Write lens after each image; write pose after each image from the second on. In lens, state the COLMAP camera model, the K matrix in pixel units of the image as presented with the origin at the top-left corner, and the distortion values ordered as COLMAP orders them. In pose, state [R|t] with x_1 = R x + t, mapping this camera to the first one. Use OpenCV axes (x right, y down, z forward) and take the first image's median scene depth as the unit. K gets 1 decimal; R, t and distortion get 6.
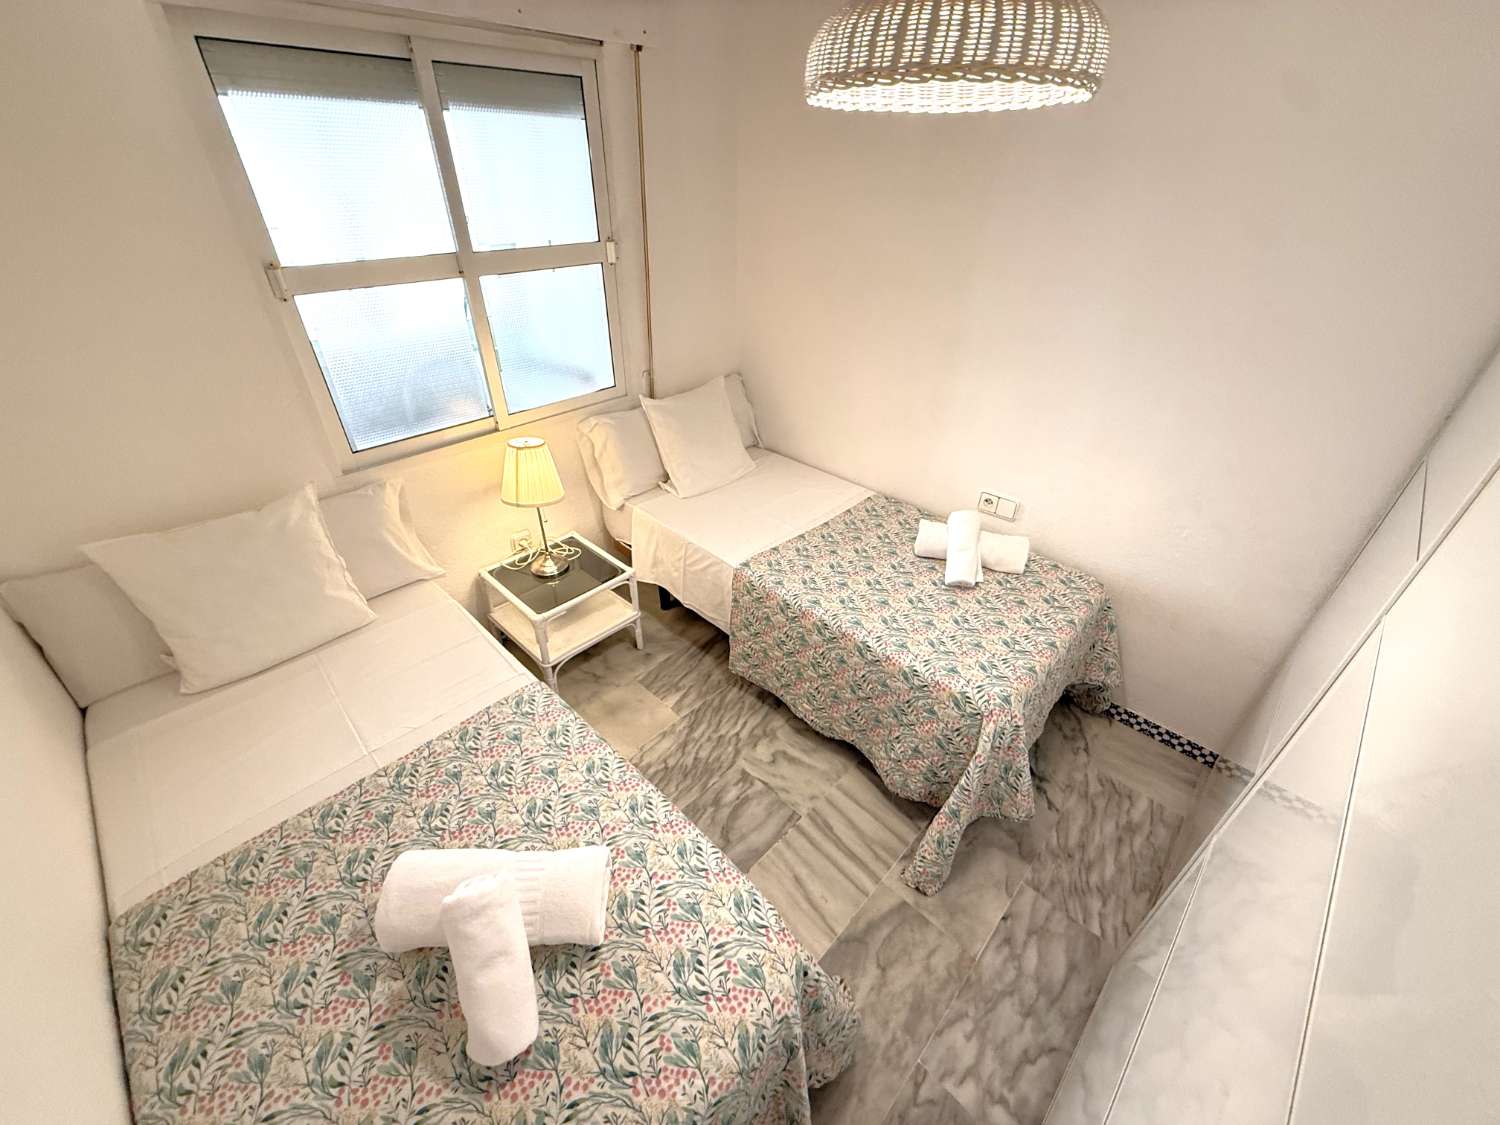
lens RADIAL K [[598.0, 0, 747.0], [0, 598.0, 562.8], [0, 0, 1]] dist [0.000482, -0.000151]
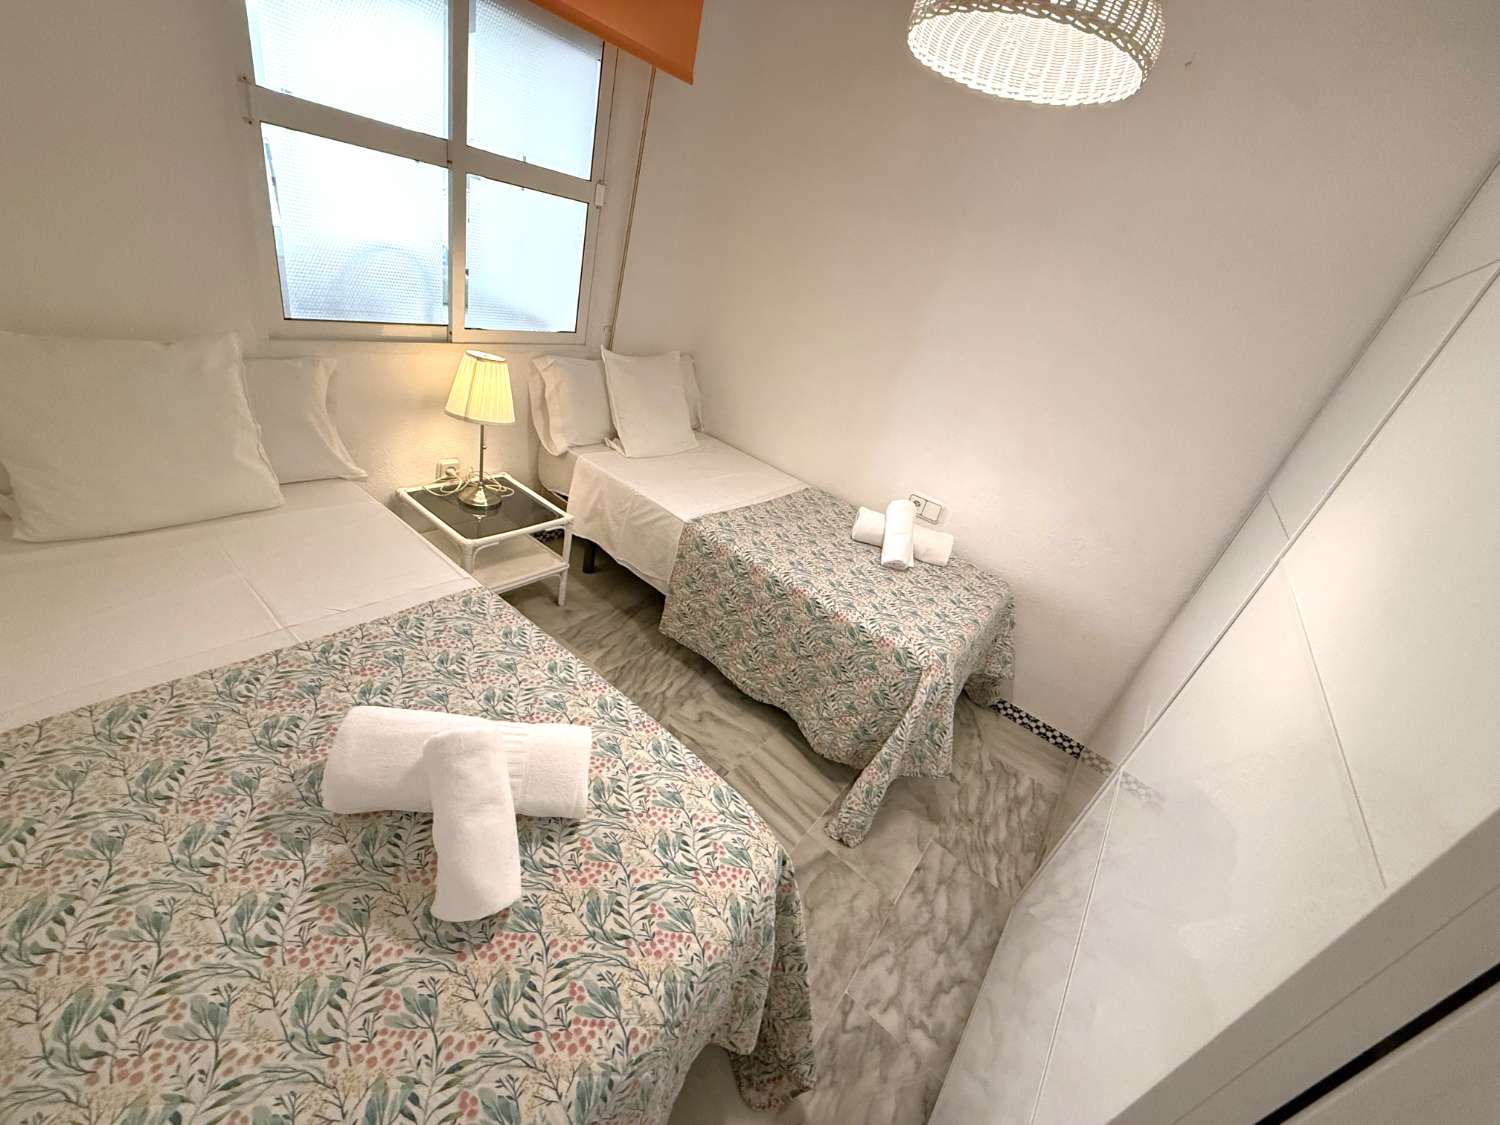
lens RADIAL K [[598.0, 0, 746.6], [0, 598.0, 562.5], [0, 0, 1]] dist [0.000482, -0.000151]
pose [[0.967731, 0.137067, 0.211447, -0.179145], [-0.121910, 0.989049, -0.083188, 0.209685], [-0.220534, 0.054726, 0.973843, 0.013450]]
